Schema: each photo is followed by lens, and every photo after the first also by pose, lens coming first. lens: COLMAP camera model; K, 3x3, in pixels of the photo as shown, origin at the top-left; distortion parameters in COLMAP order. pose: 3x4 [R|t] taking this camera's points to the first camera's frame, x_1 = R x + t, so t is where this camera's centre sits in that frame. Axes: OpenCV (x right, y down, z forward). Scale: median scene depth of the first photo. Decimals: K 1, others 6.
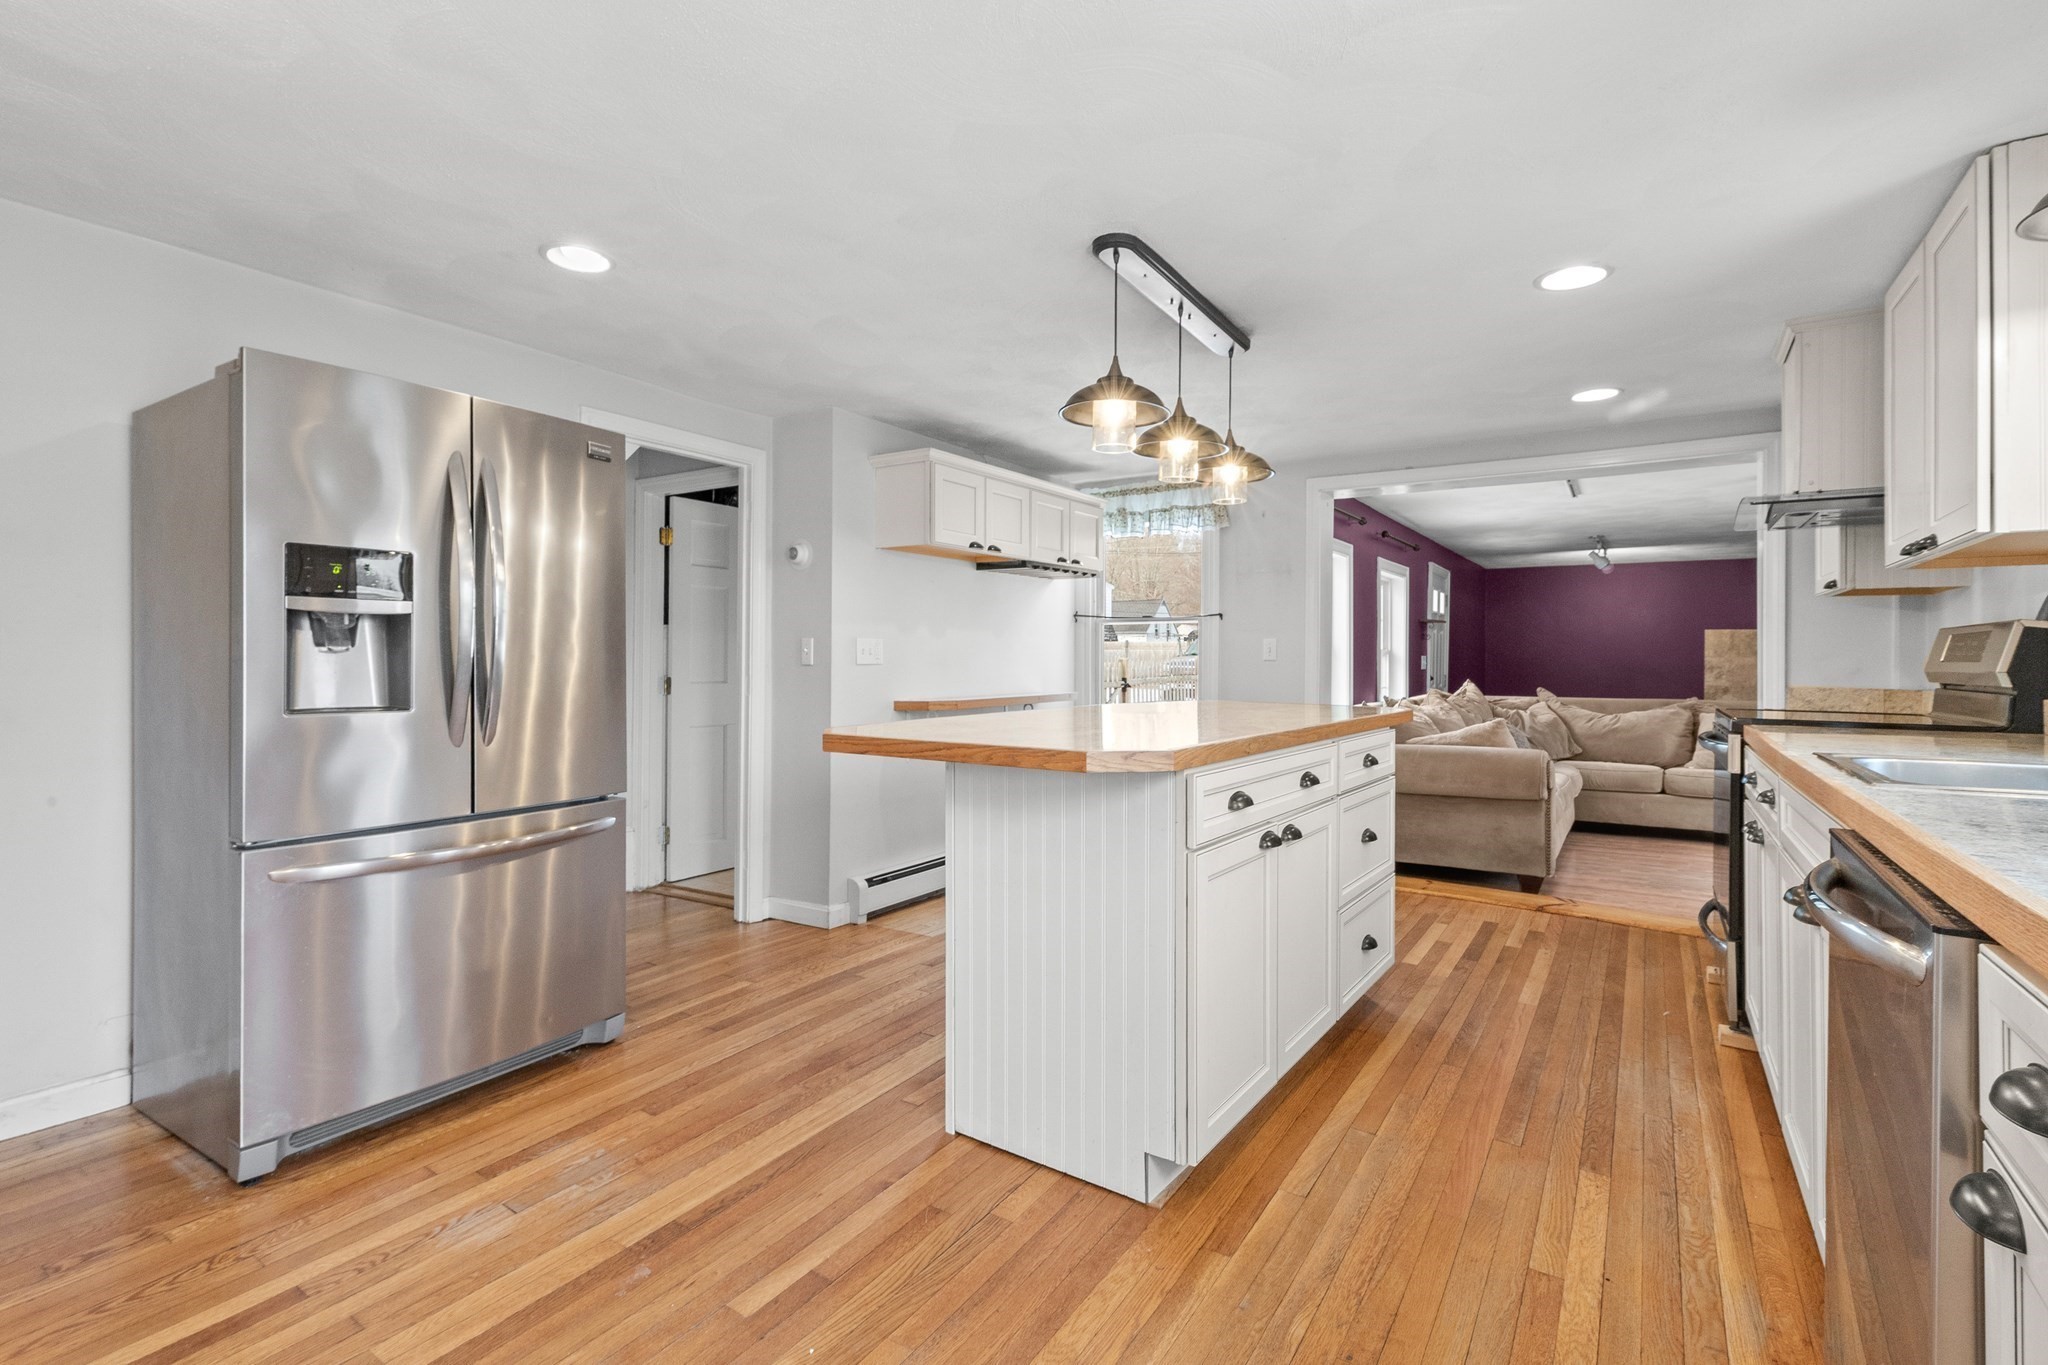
lens RADIAL K [[942.6, 0, 1023.7], [0, 942.6, 661.1], [0, 0, 1]] dist [0.004989, -0.001145]
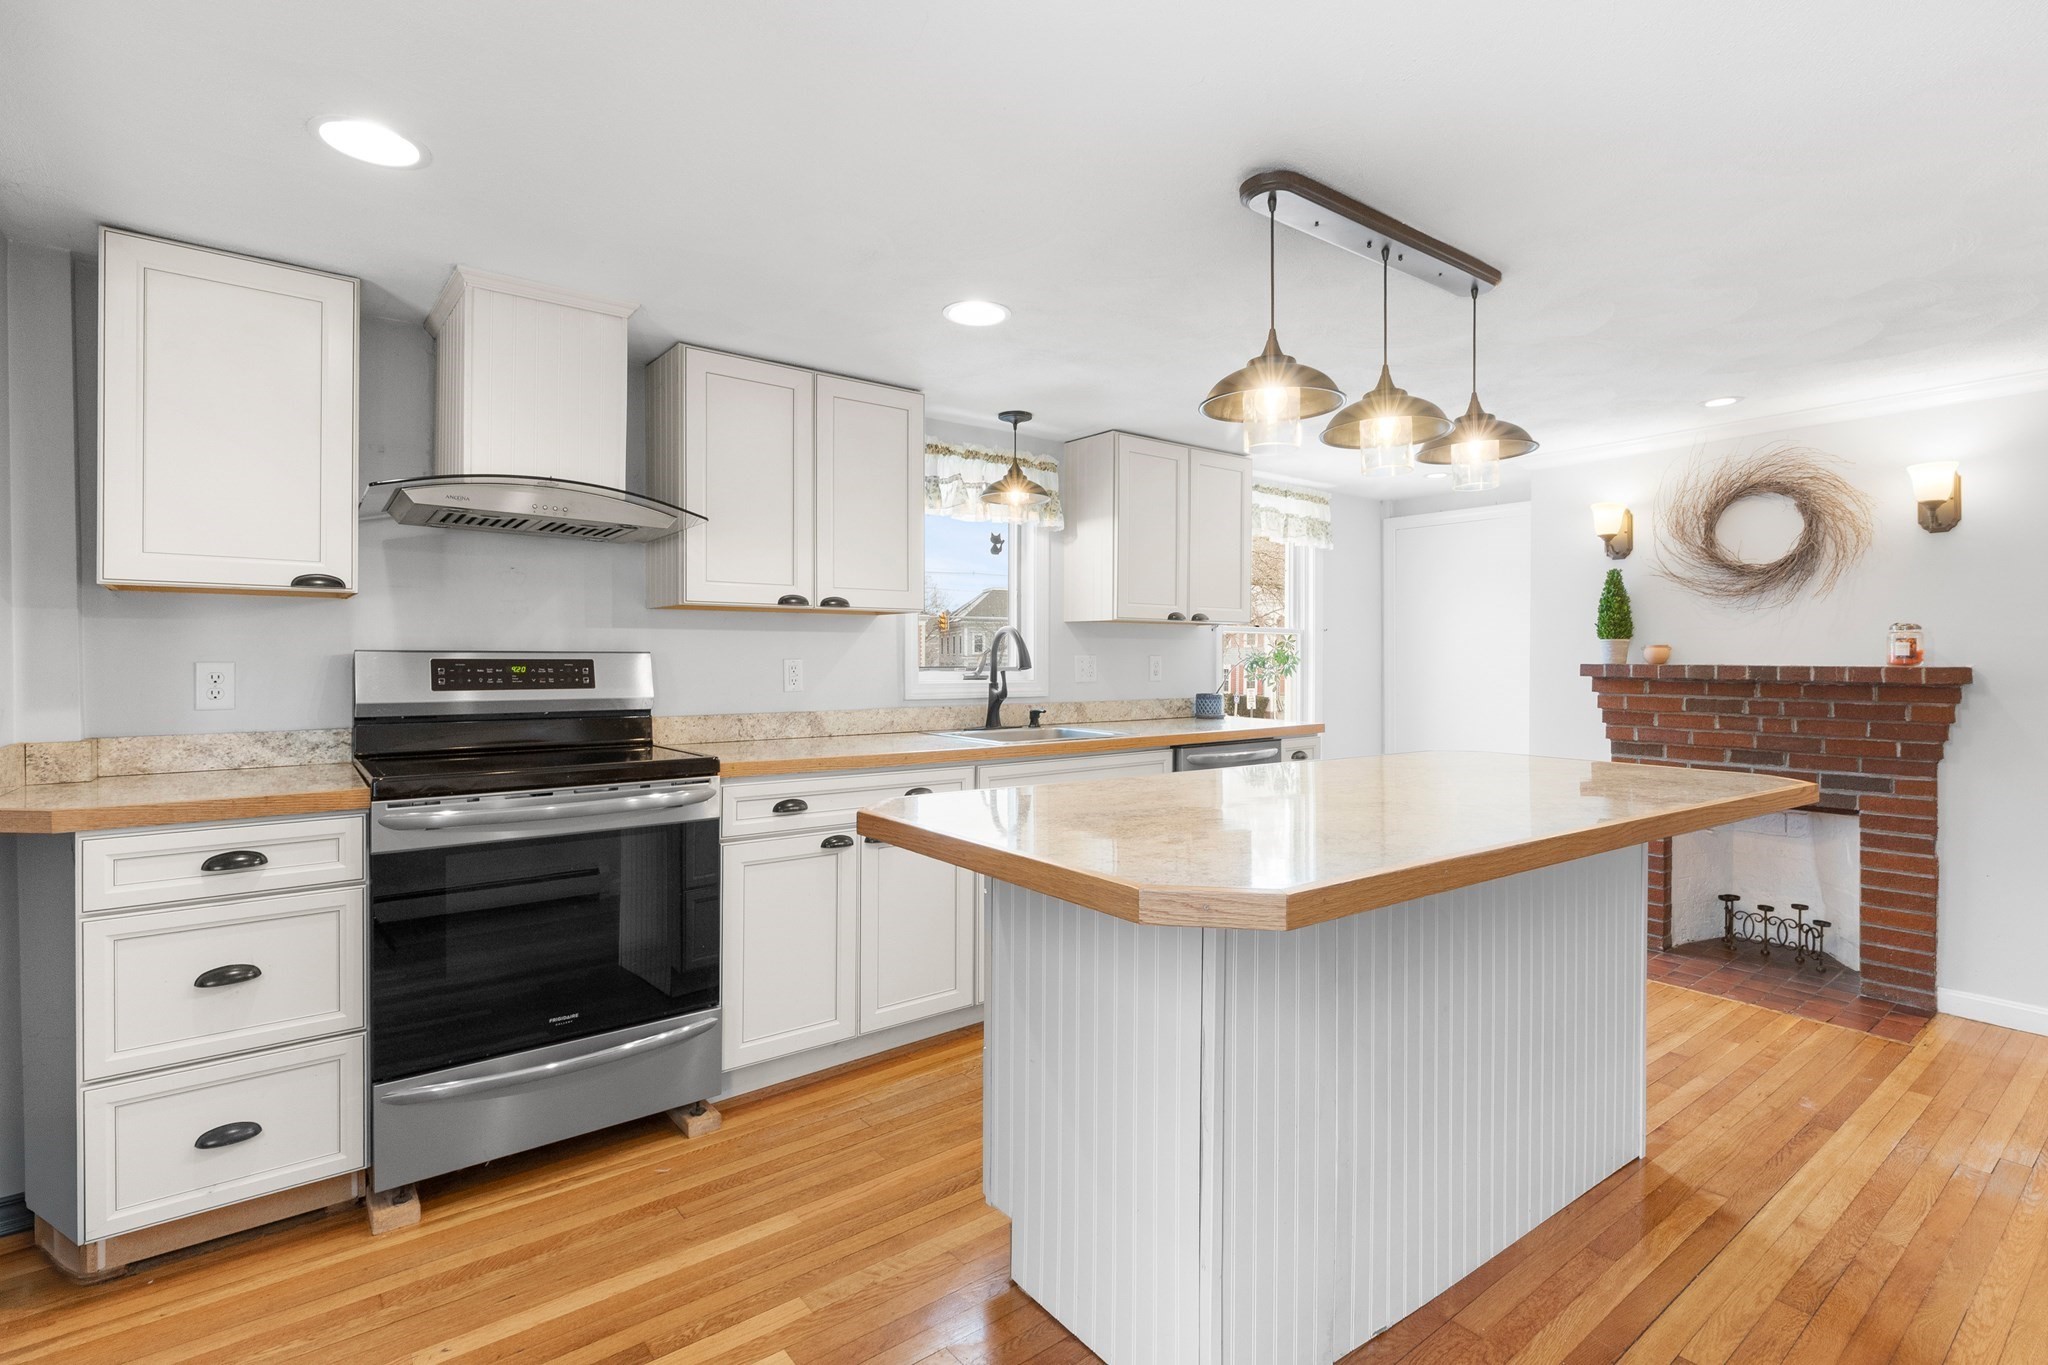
lens RADIAL K [[960.7, 0, 1028.9], [0, 960.7, 658.3], [0, 0, 1]] dist [-0.009199, 0.002041]
pose [[-0.948350, -0.005214, 0.317184, 0.157181], [-0.005798, 0.999983, -0.000897, -0.030287], [-0.317174, -0.002690, -0.948364, 1.520388]]
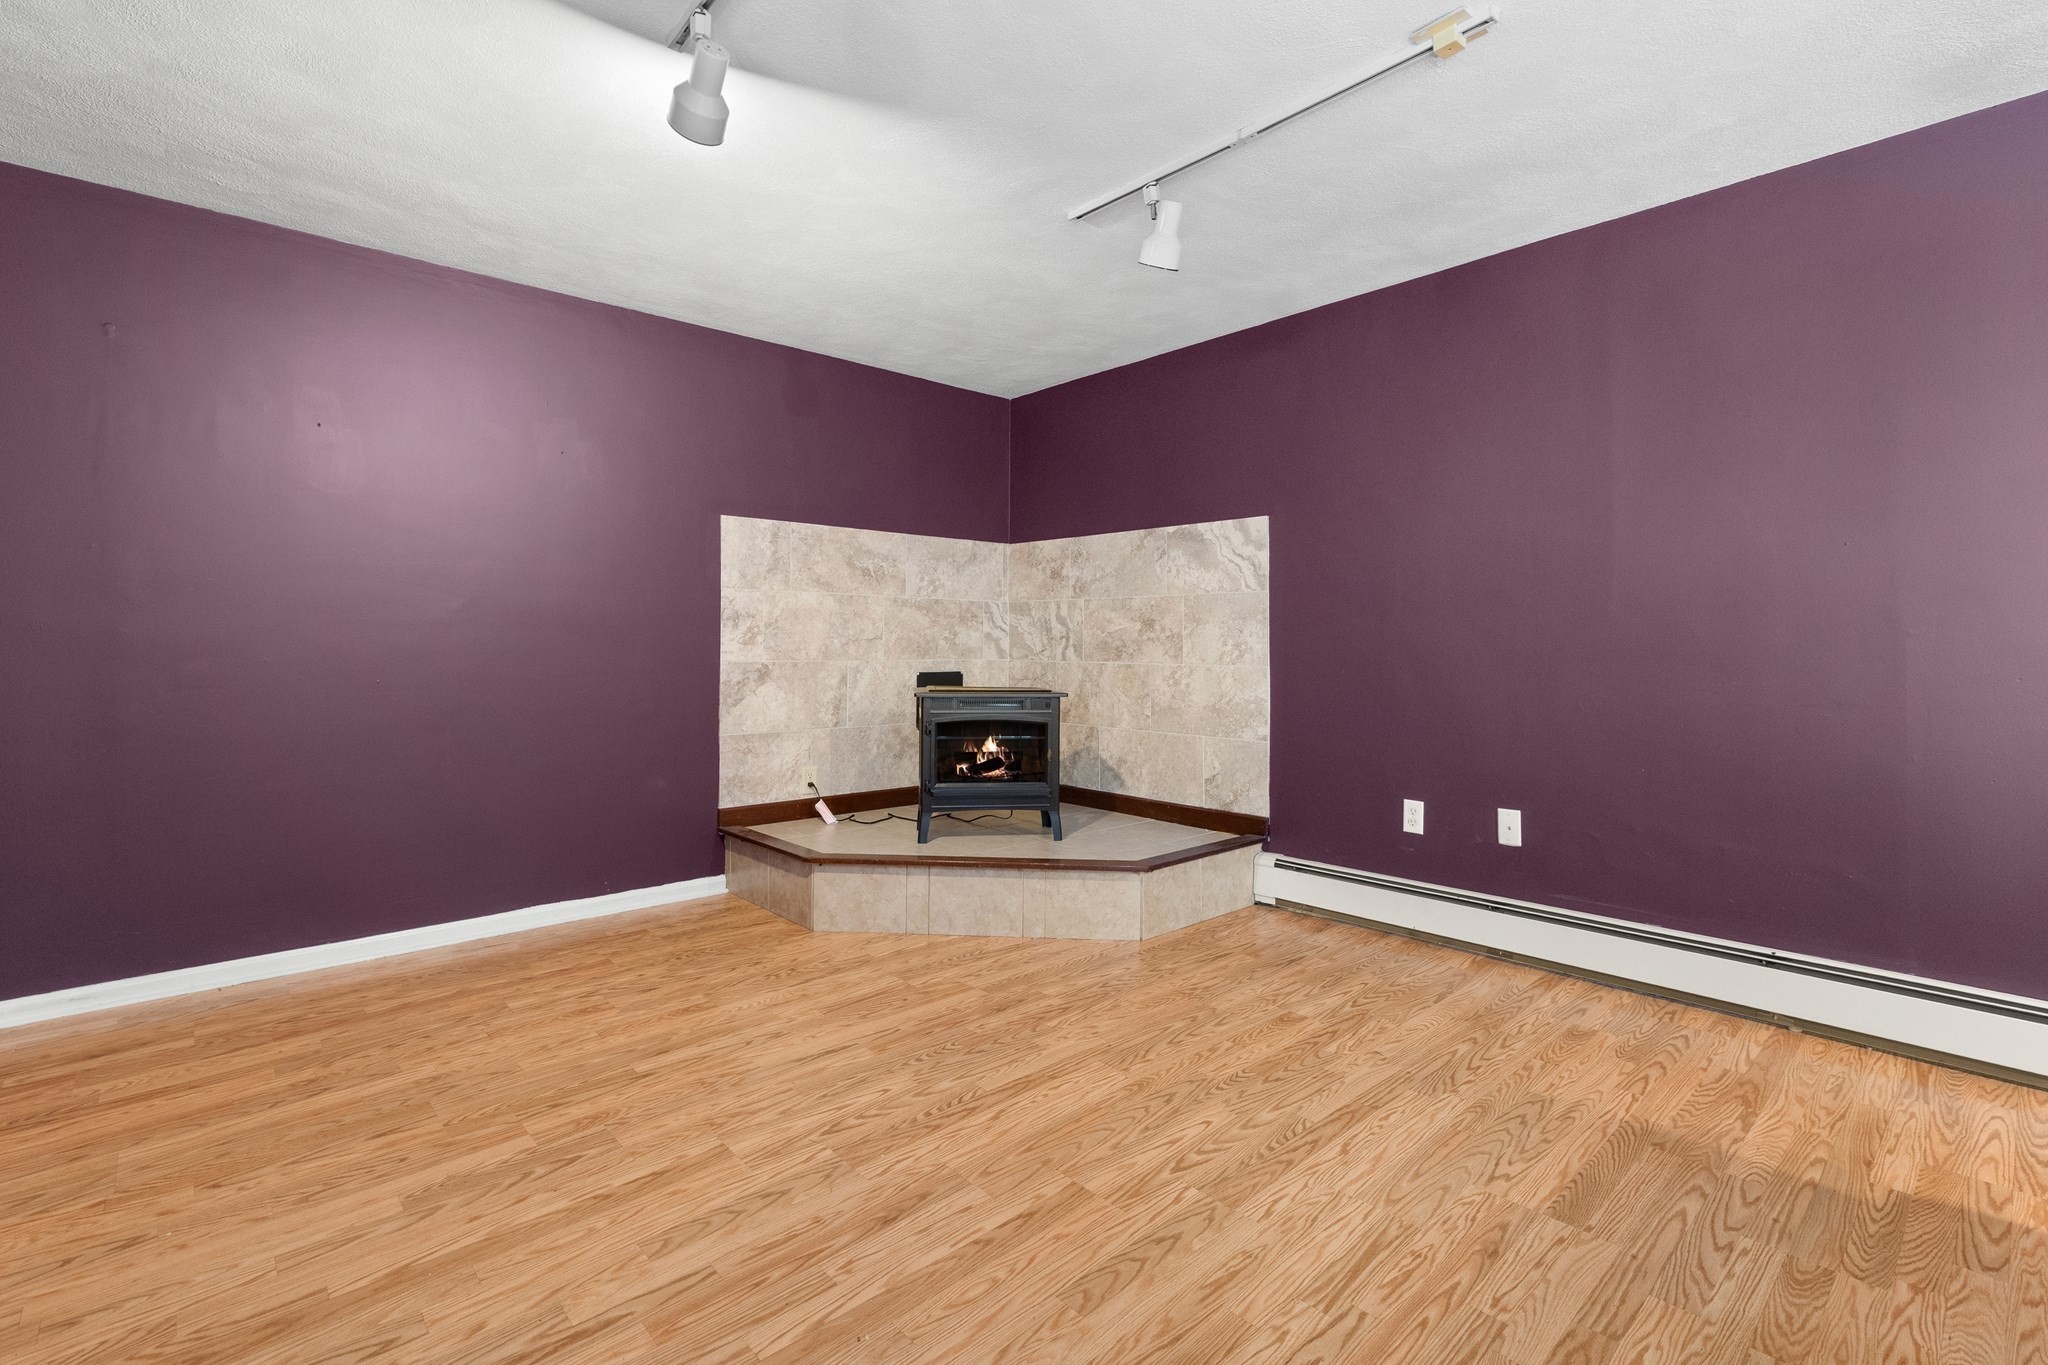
lens RADIAL K [[942.6, 0, 1043.1], [0, 942.6, 647.0], [0, 0, 1]] dist [0.004989, -0.001145]
pose [[0.245959, -0.014054, 0.969178, 1.249880], [-0.001004, 0.999891, 0.014754, 0.045166], [-0.969280, -0.004602, 0.245918, 2.546638]]
